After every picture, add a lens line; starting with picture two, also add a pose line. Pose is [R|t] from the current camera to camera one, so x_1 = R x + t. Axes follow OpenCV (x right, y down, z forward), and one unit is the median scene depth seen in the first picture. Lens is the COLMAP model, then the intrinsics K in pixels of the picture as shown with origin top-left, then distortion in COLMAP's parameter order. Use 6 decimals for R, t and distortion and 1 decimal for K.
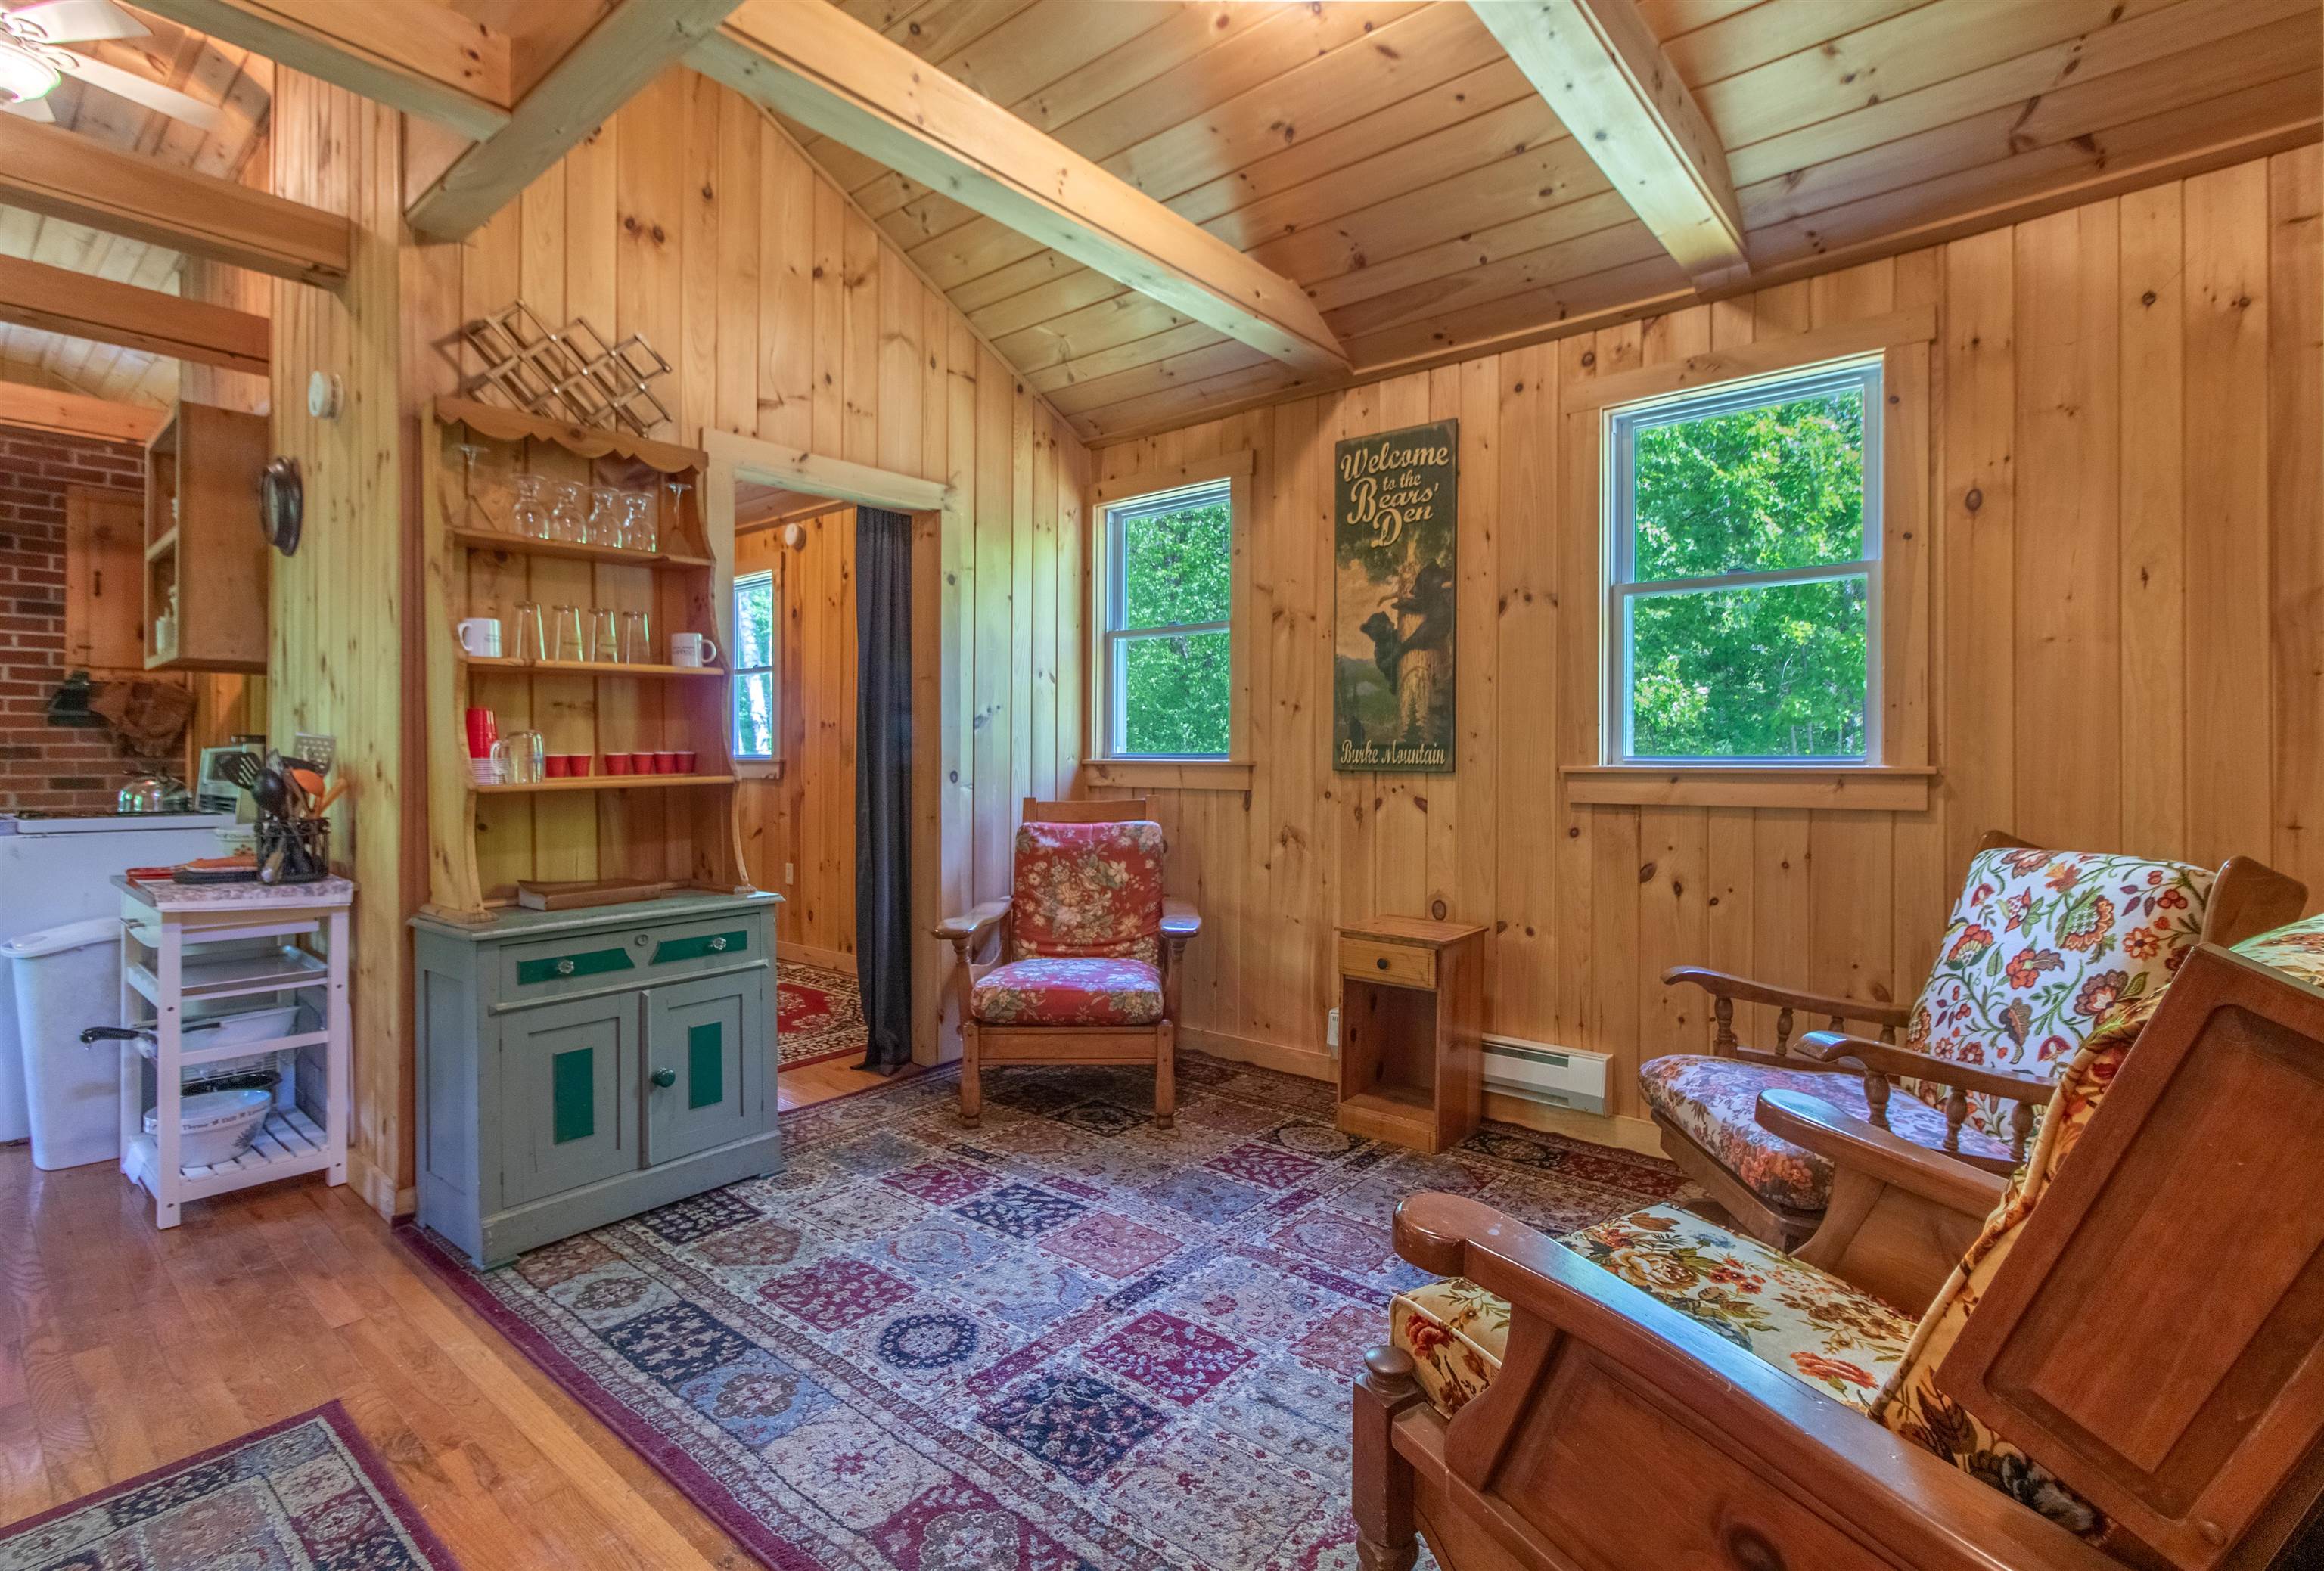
lens RADIAL K [[1142.4, 0, 1240.6], [0, 1142.4, 753.2], [0, 0, 1]] dist [0.000686, 0.000127]
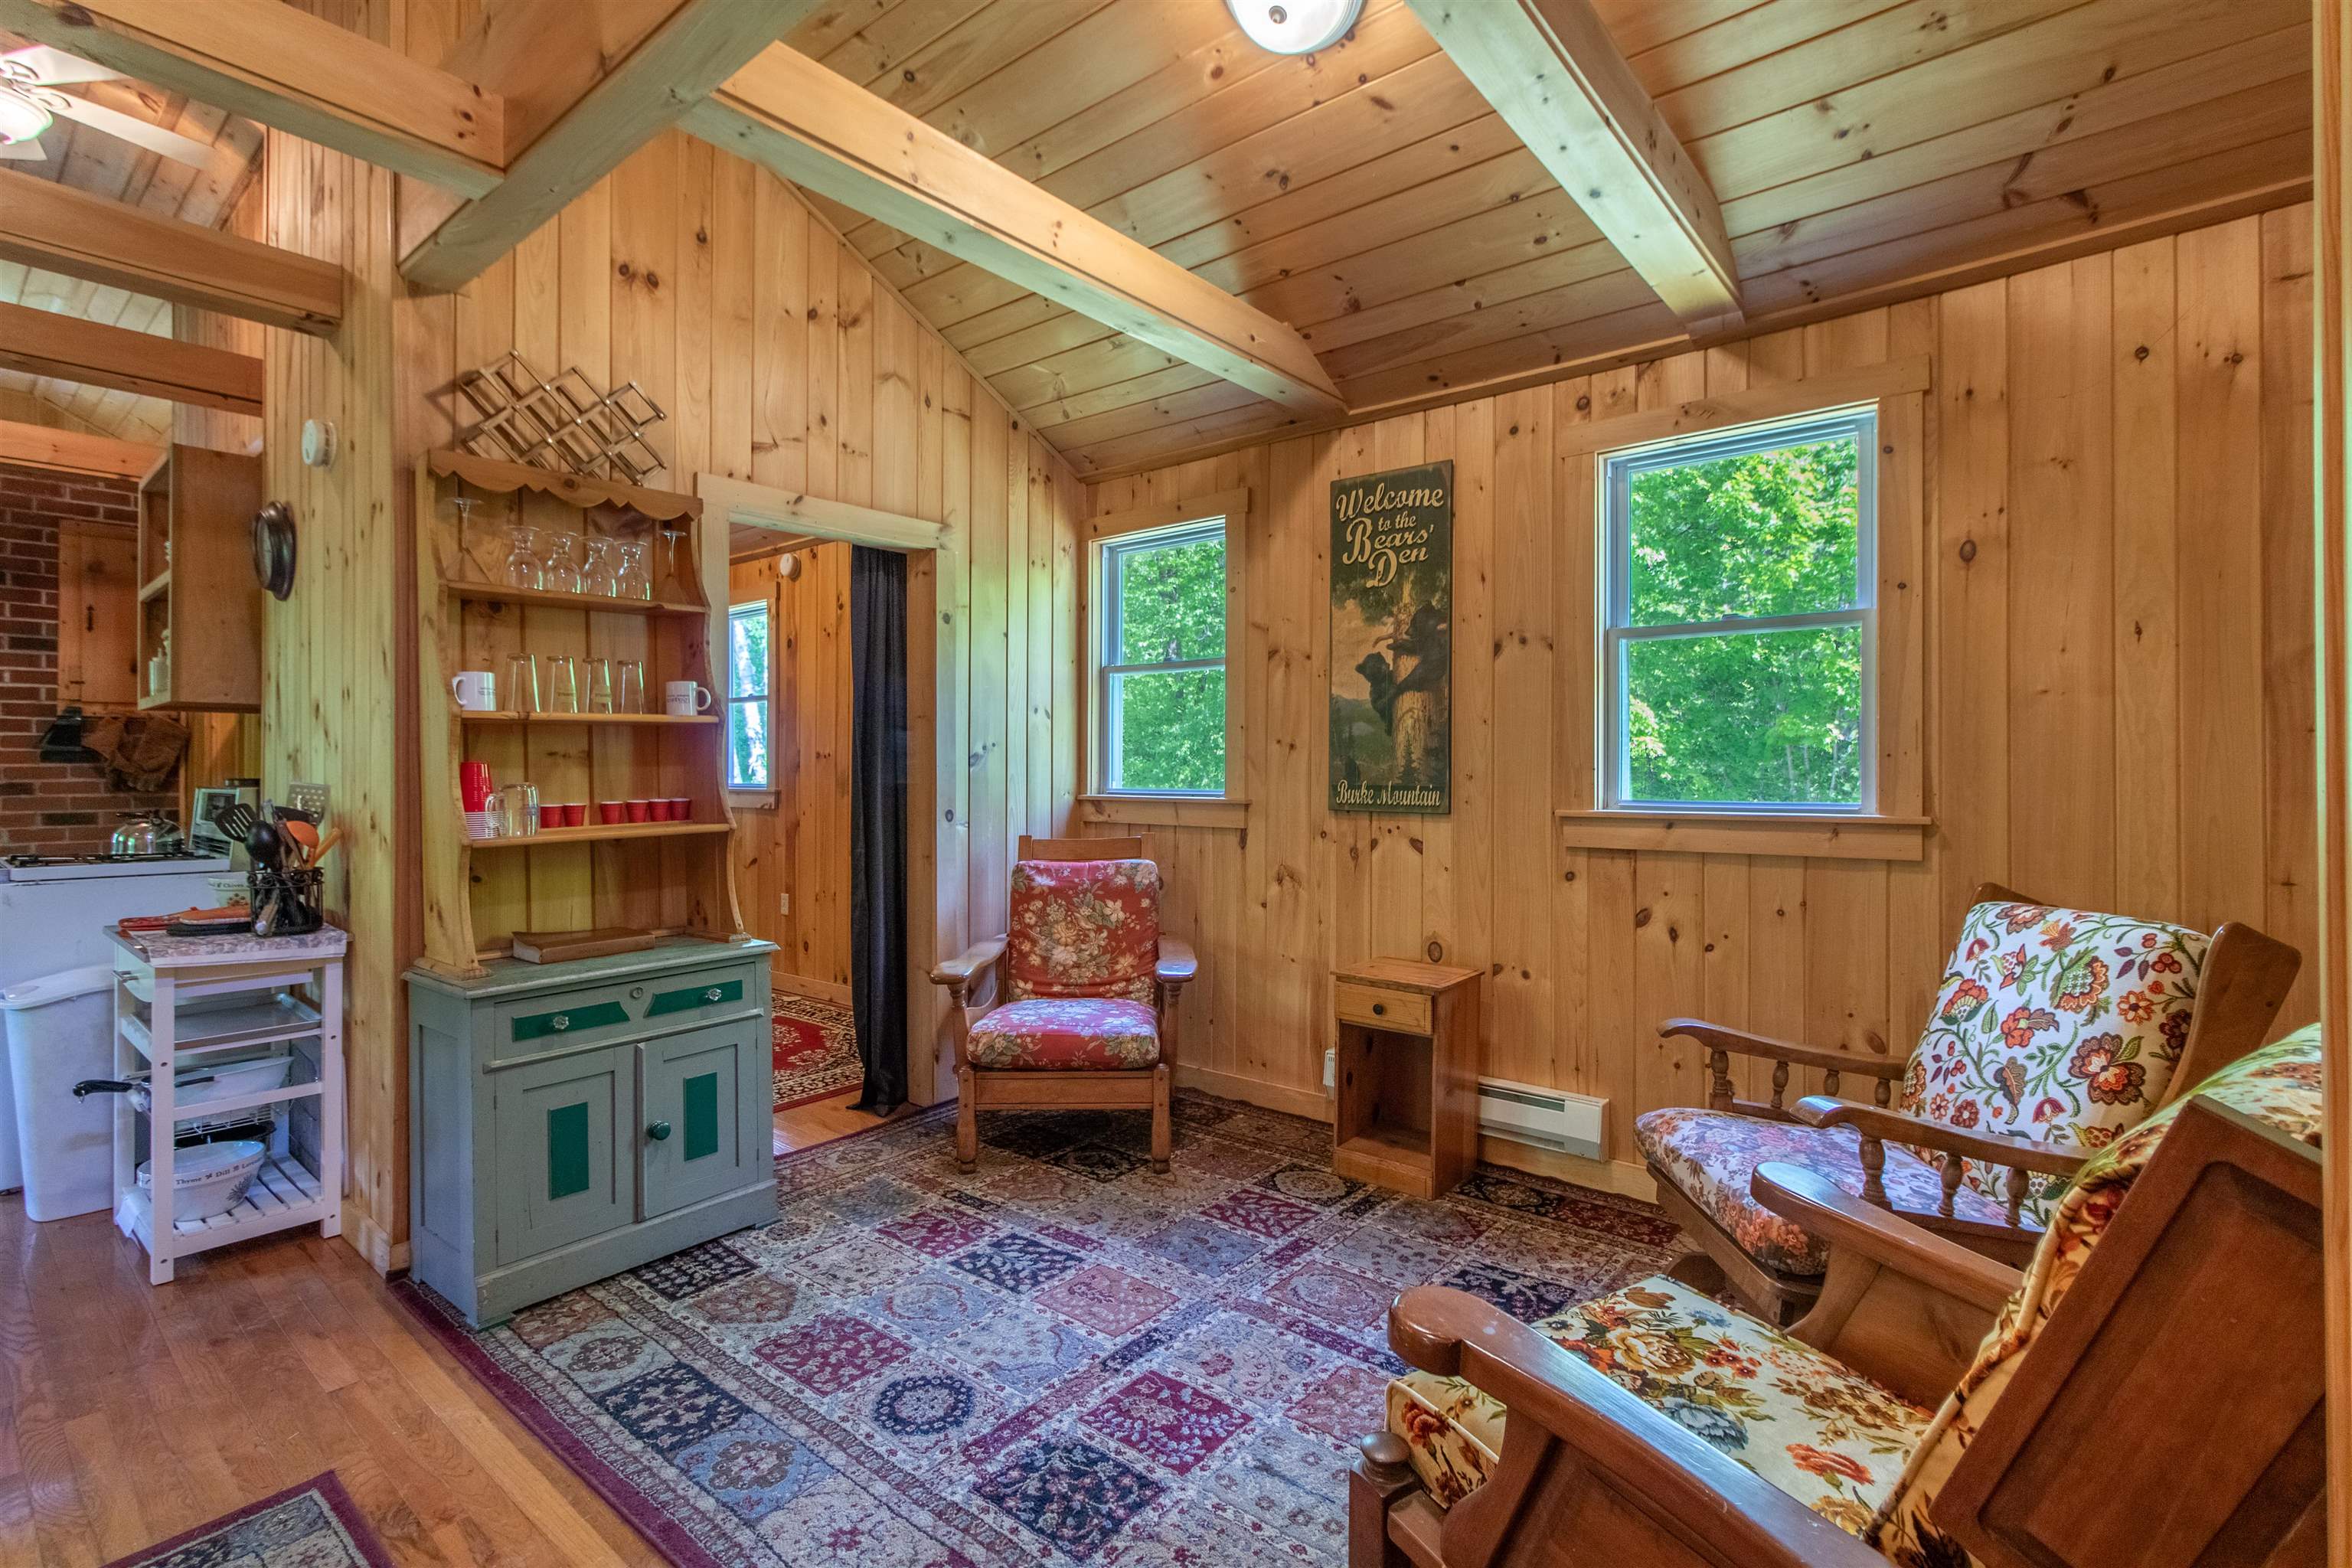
lens RADIAL K [[1142.8, 0, 1239.1], [0, 1142.8, 763.3], [0, 0, 1]] dist [0.000204, 0.000620]
pose [[0.999996, -0.001673, 0.002216, 0.000429], [0.001674, 0.999998, -0.000493, -0.033029], [-0.002215, 0.000496, 0.999997, -0.000084]]
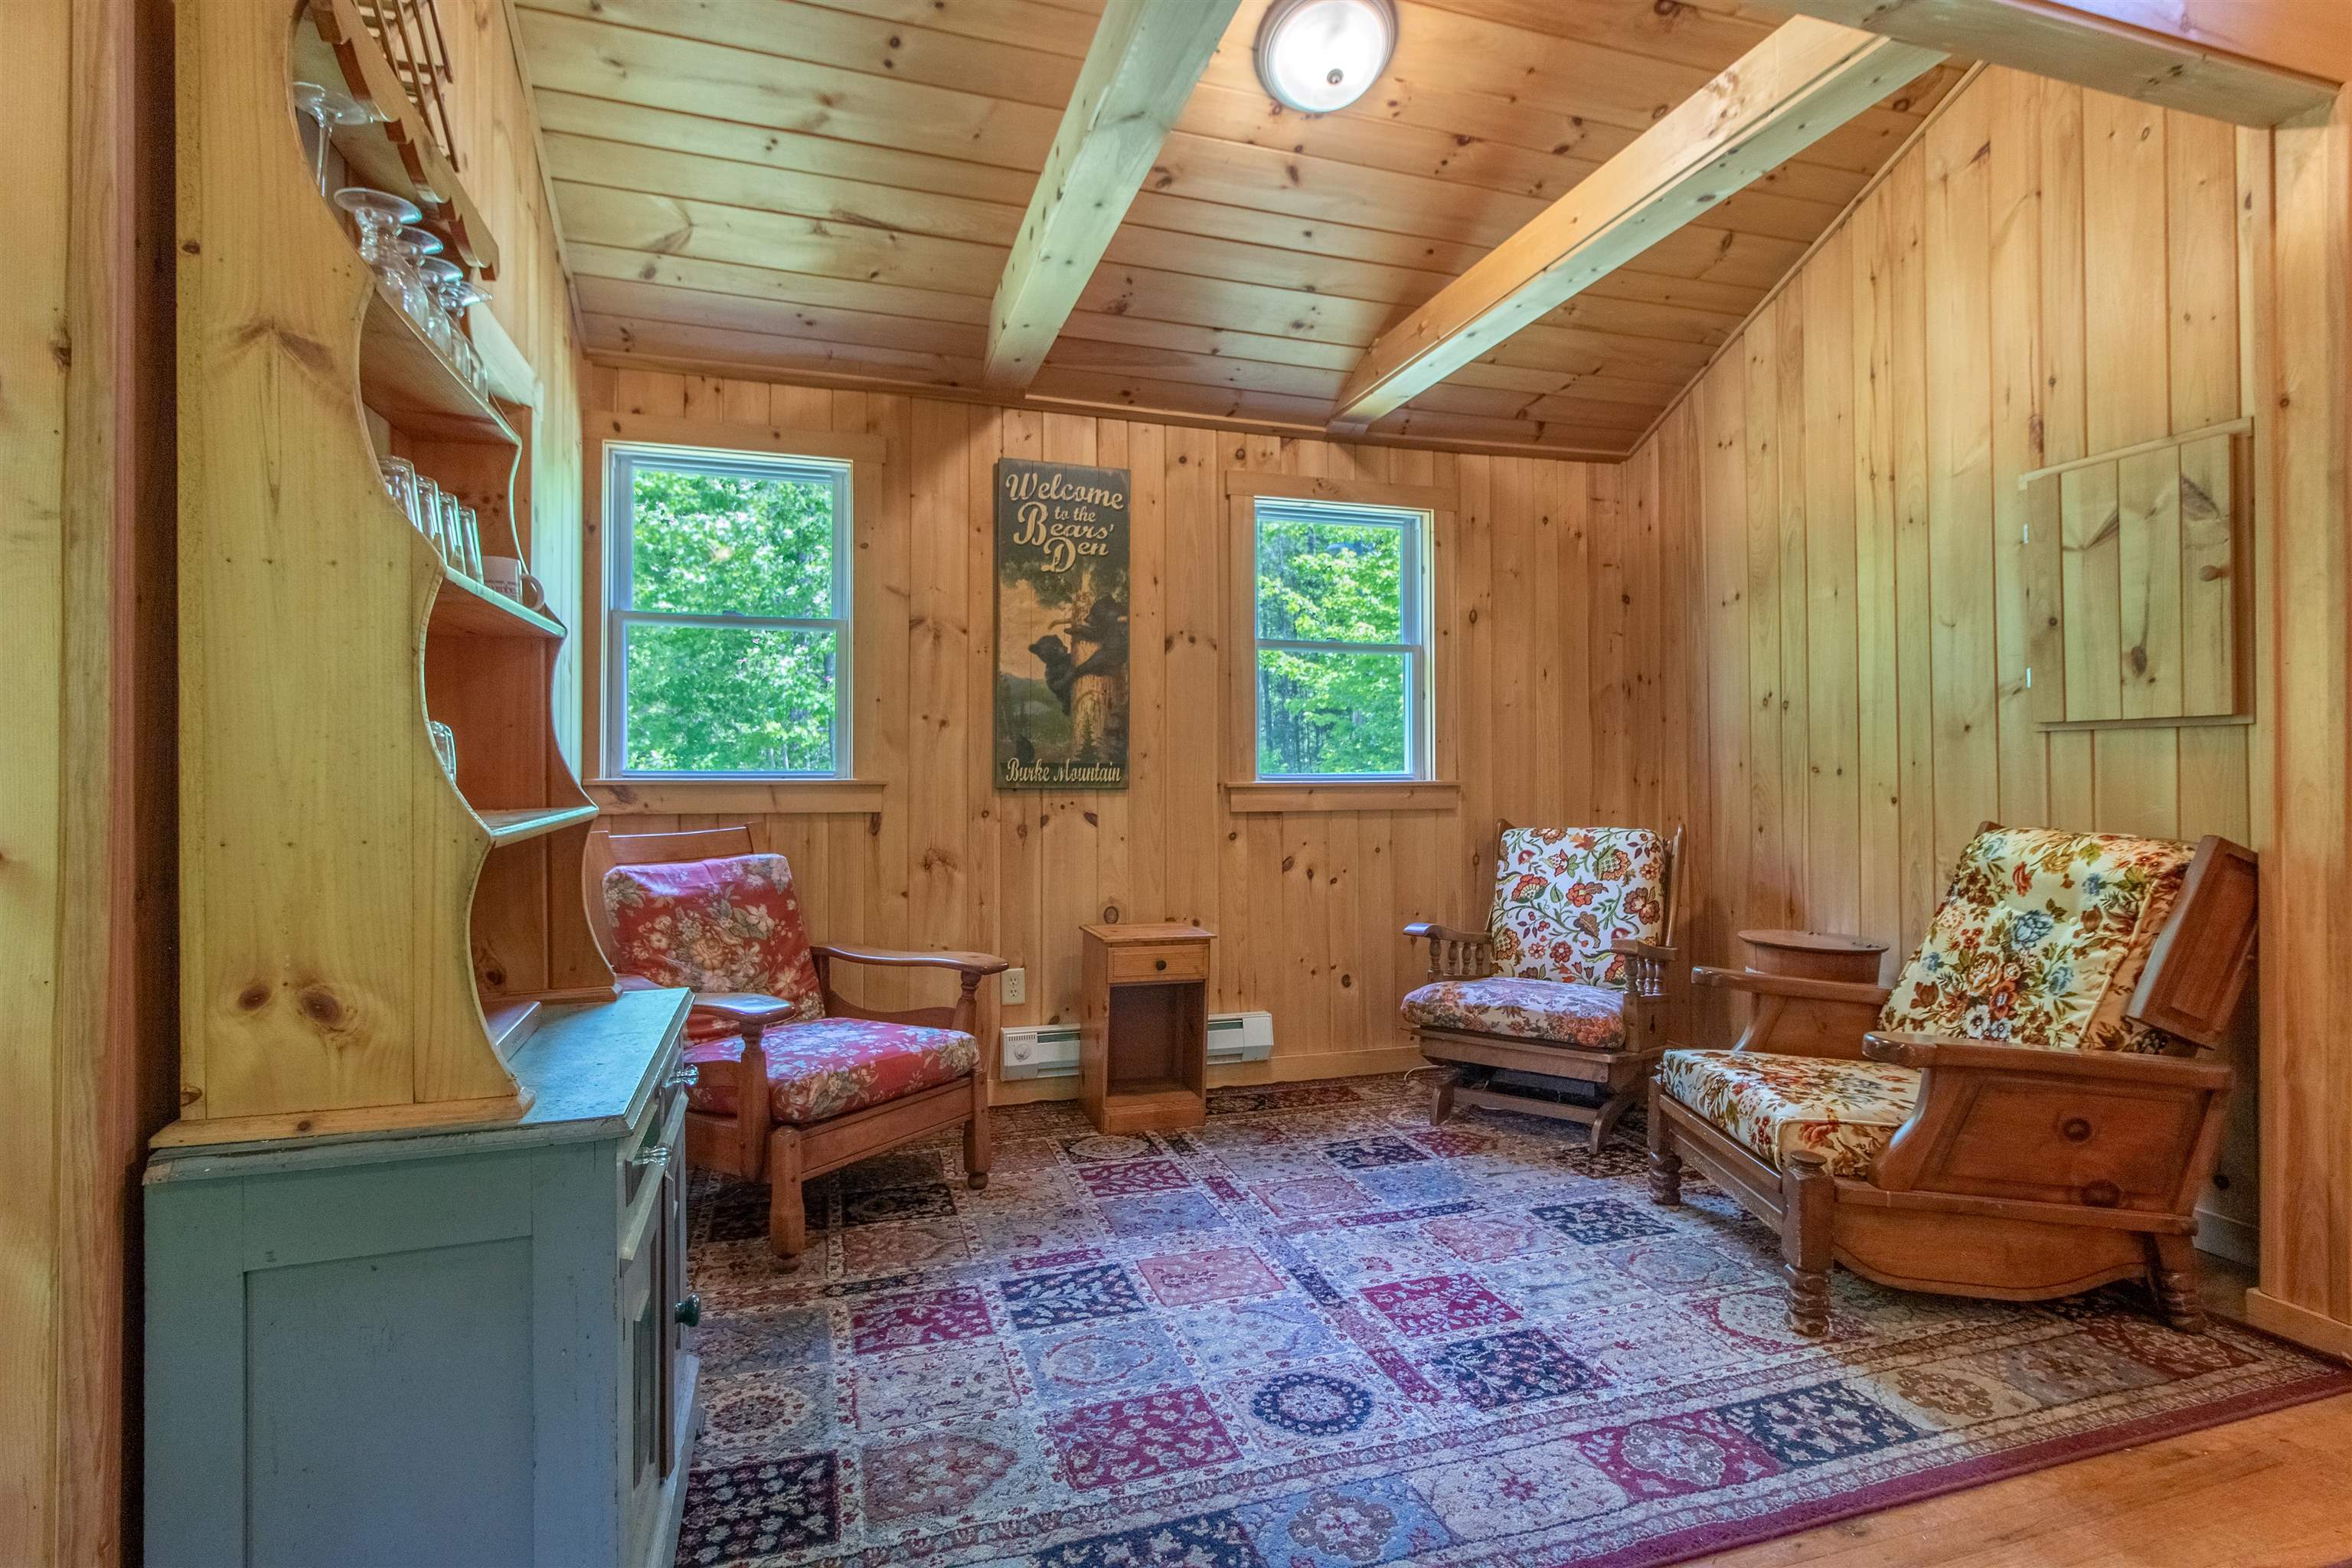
lens RADIAL K [[1081.5, 0, 1215.4], [0, 1081.5, 760.6], [0, 0, 1]] dist [0.000662, 0.000587]
pose [[0.547286, 0.010547, 0.836879, -0.768595], [-0.001144, 0.999929, -0.011853, 0.002119], [-0.836945, 0.005529, 0.547259, 0.424084]]
